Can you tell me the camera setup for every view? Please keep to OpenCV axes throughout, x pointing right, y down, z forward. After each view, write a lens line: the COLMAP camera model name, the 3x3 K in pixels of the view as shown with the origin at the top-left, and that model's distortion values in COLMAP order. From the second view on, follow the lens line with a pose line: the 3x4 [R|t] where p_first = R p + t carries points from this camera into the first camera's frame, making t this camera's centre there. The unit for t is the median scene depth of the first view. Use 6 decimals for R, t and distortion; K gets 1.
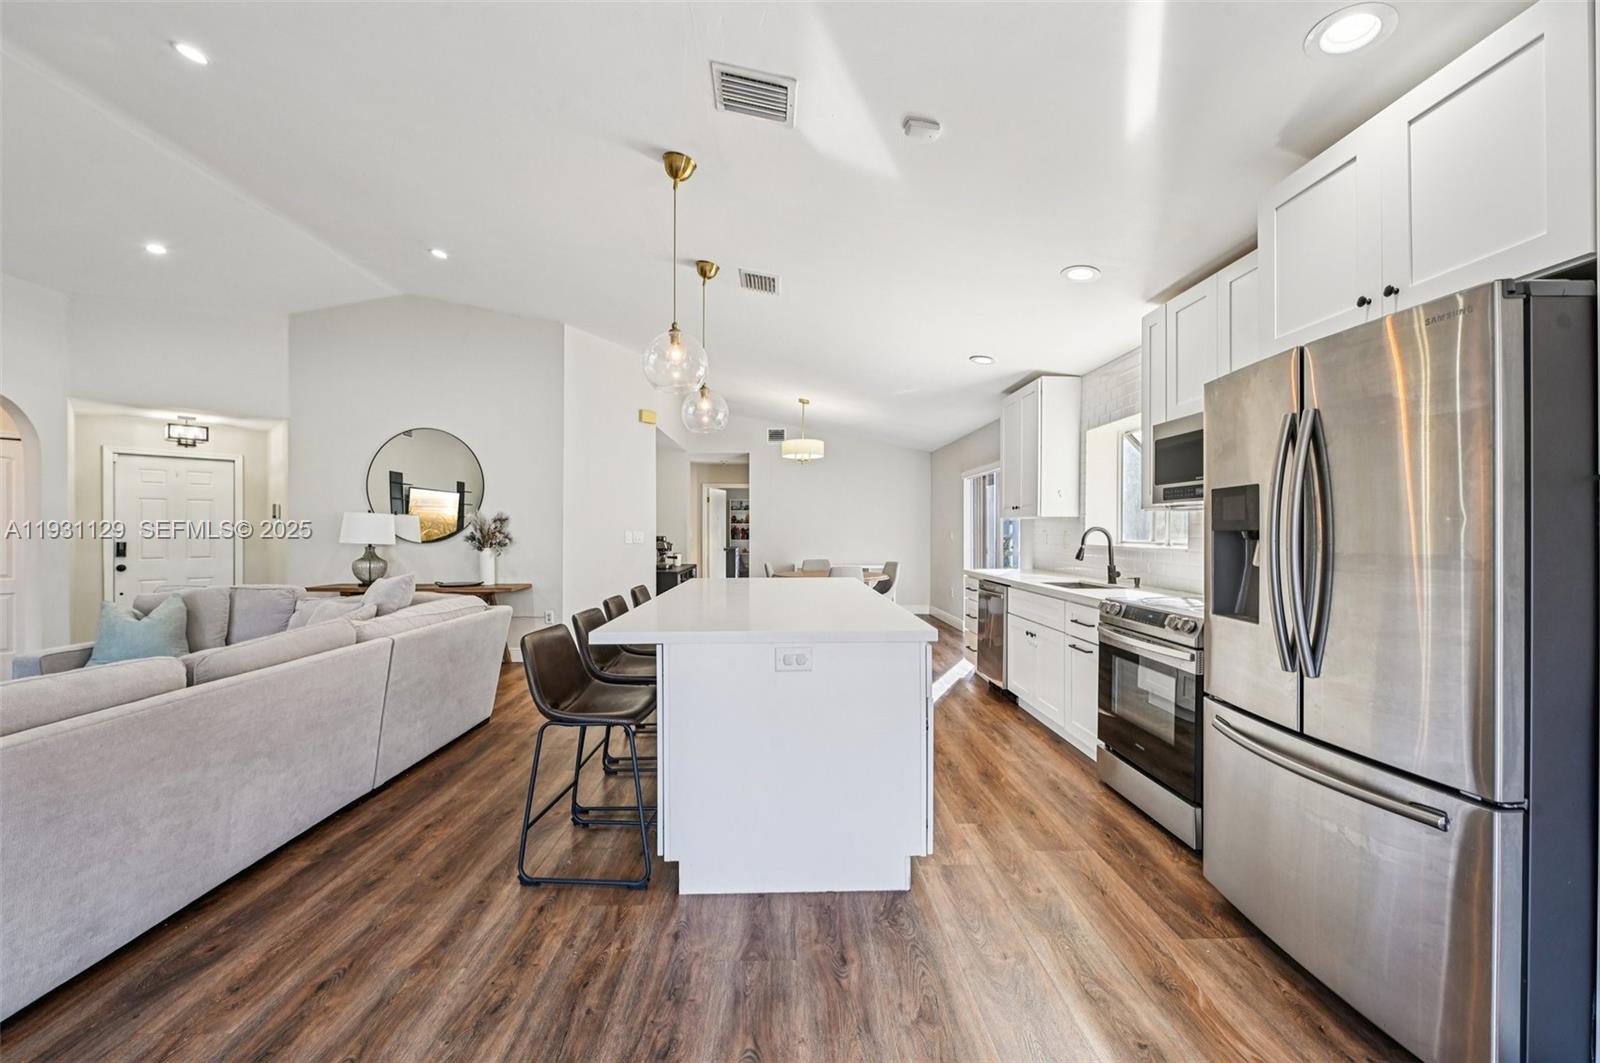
lens RADIAL K [[630.6, 0, 797.0], [0, 630.6, 531.6], [0, 0, 1]] dist [-0.008551, -0.000210]
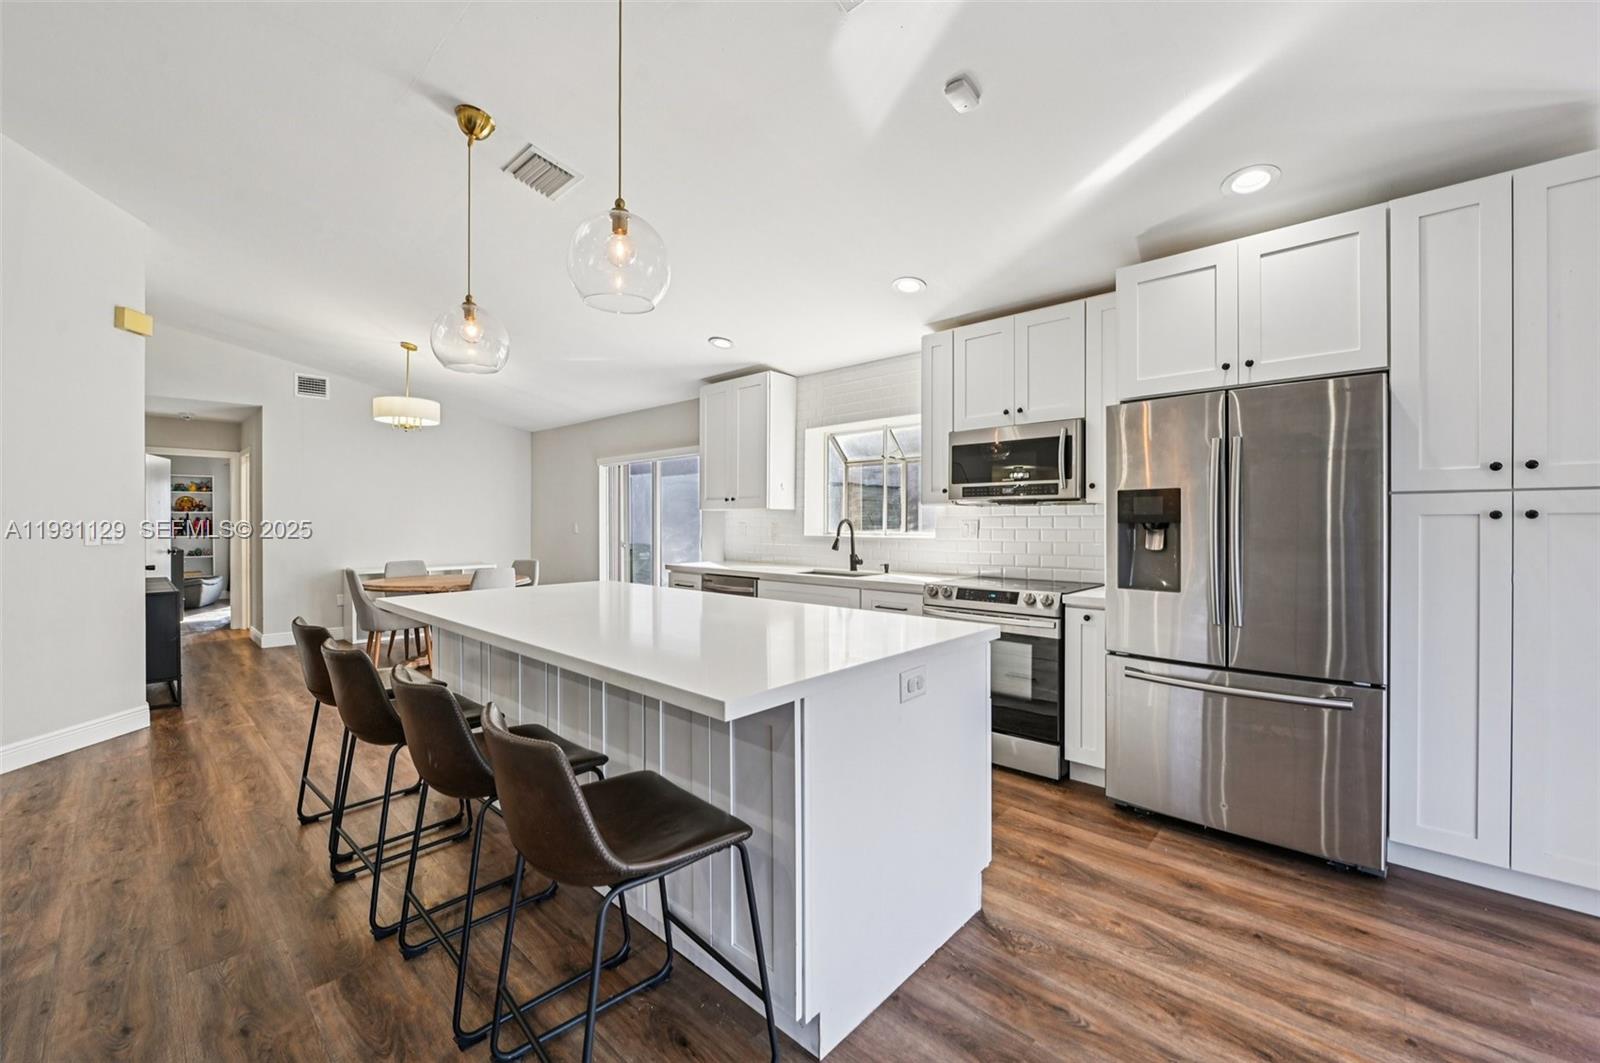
lens RADIAL K [[637.7, 0, 798.1], [0, 637.7, 525.8], [0, 0, 1]] dist [-0.008958, 0.000025]
pose [[0.699932, -0.003769, 0.714199, -0.491760], [0.000599, 0.999989, 0.004690, -0.001768], [-0.714209, -0.002855, 0.699927, 0.384752]]
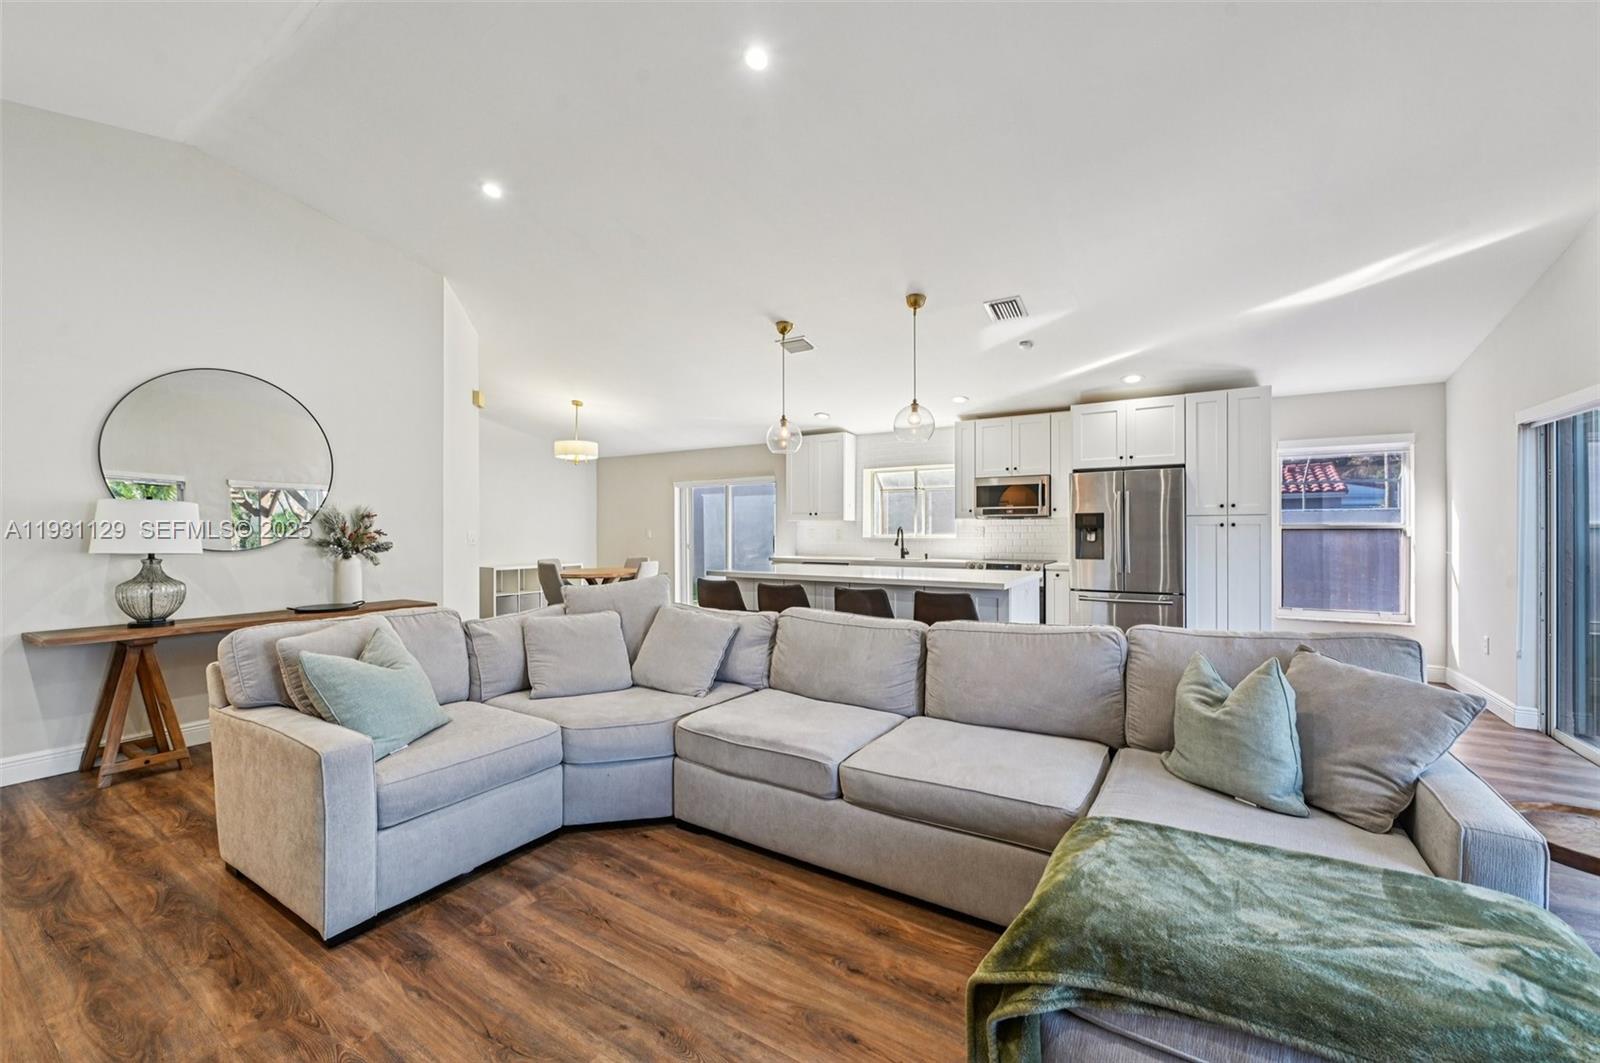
lens RADIAL K [[634.4, 0, 796.3], [0, 634.4, 532.6], [0, 0, 1]] dist [-0.006248, -0.000486]
pose [[0.557090, -0.006266, 0.830429, -1.576213], [0.003762, 0.999980, 0.005021, -0.001808], [-0.830444, 0.000327, 0.557102, 0.326072]]
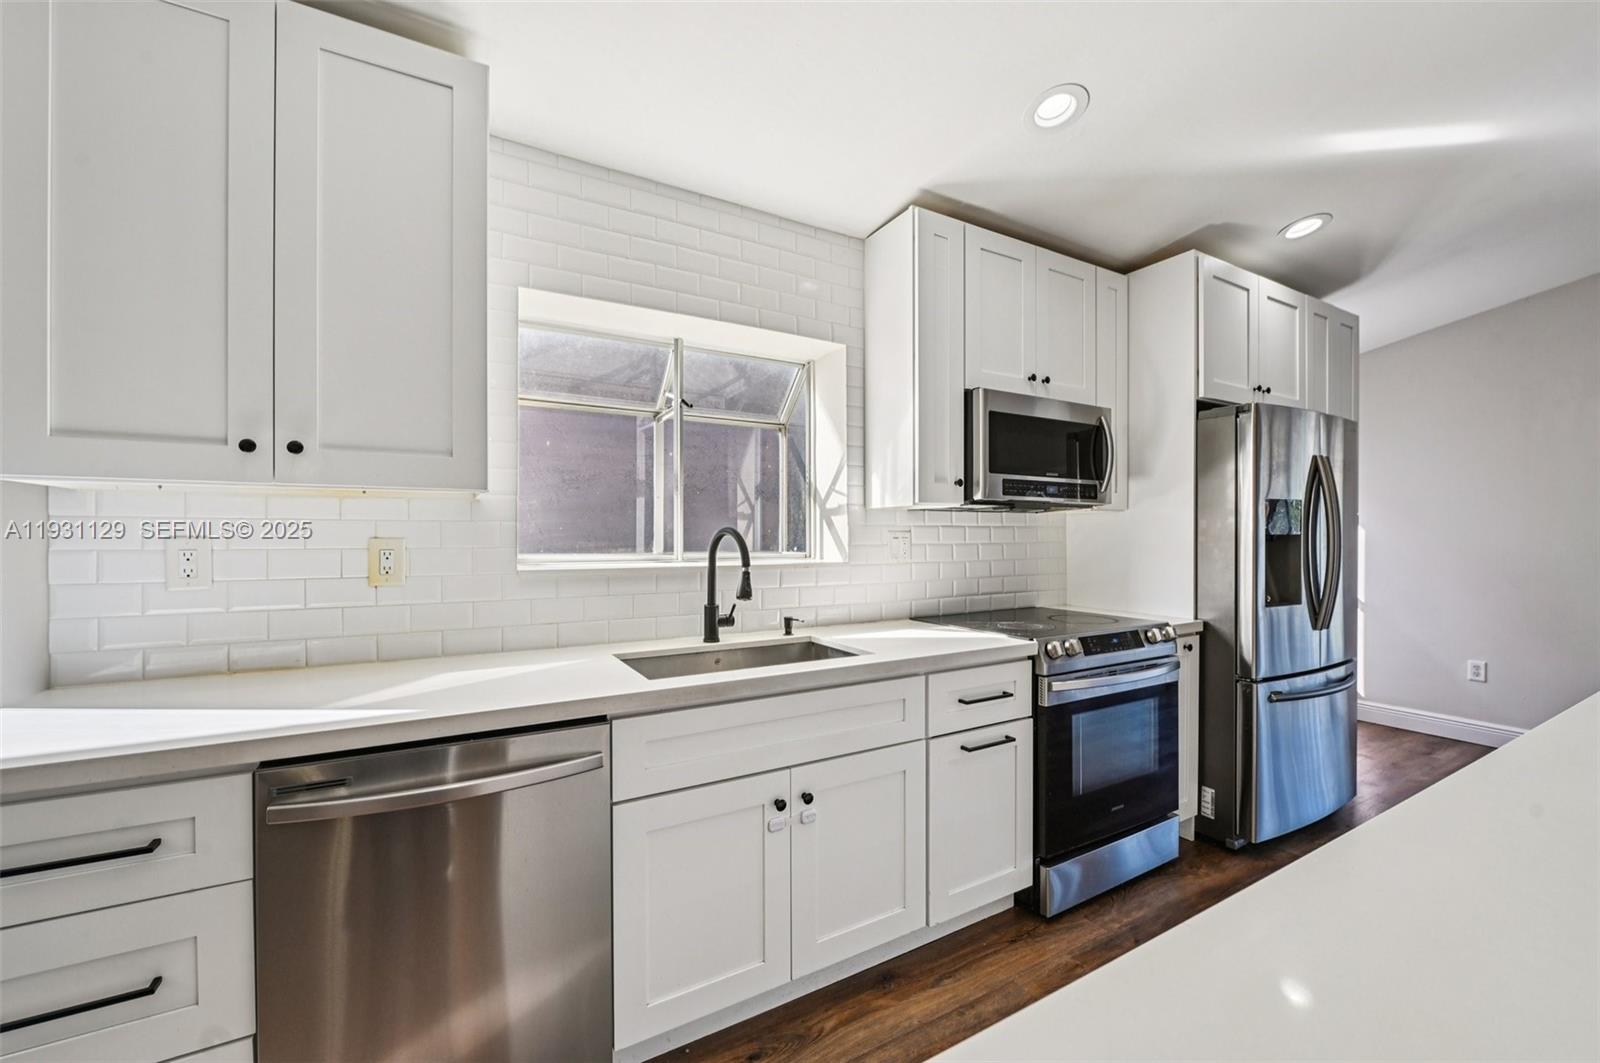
lens RADIAL K [[638.0, 0, 796.7], [0, 638.0, 536.3], [0, 0, 1]] dist [-0.009165, -0.000237]
pose [[-0.476273, -0.001479, 0.879296, 0.031916], [0.001195, 0.999997, 0.002330, -0.002563], [-0.879297, 0.002160, -0.476269, 1.584443]]
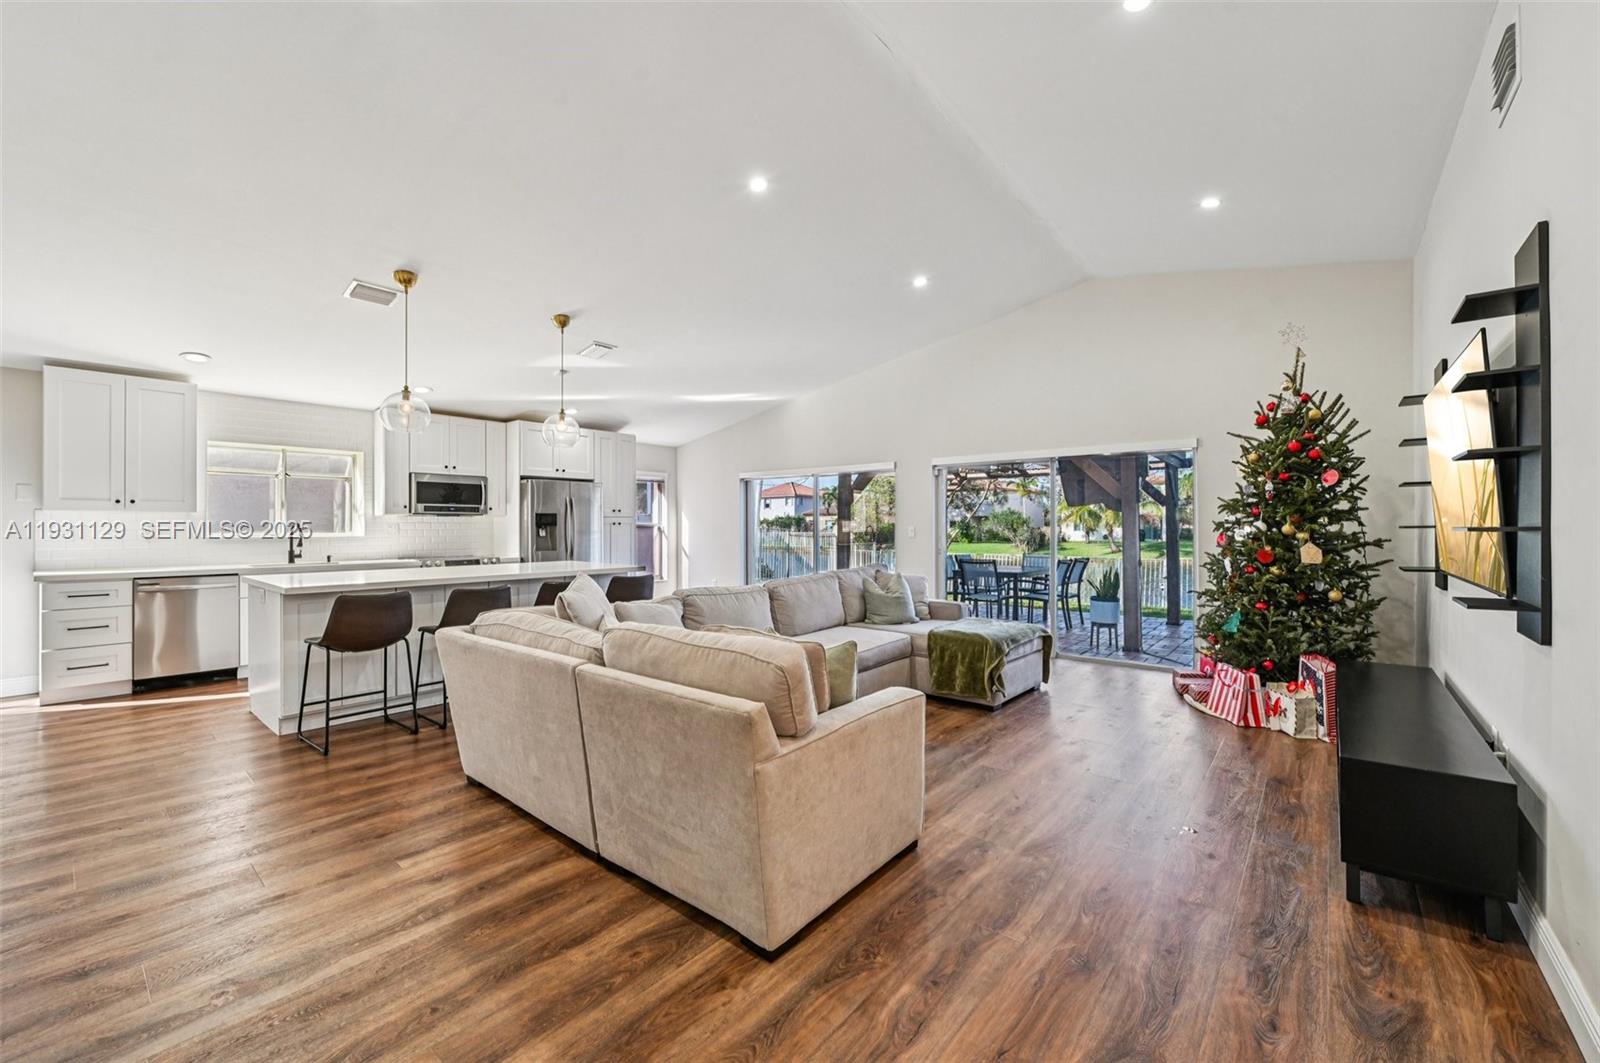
lens RADIAL K [[634.4, 0, 796.3], [0, 634.4, 532.6], [0, 0, 1]] dist [-0.006248, -0.000486]
pose [[-0.750567, -0.007872, 0.660748, -1.737458], [-0.000081, 0.999930, 0.011820, -0.003832], [-0.660795, 0.008818, -0.750515, 1.768013]]
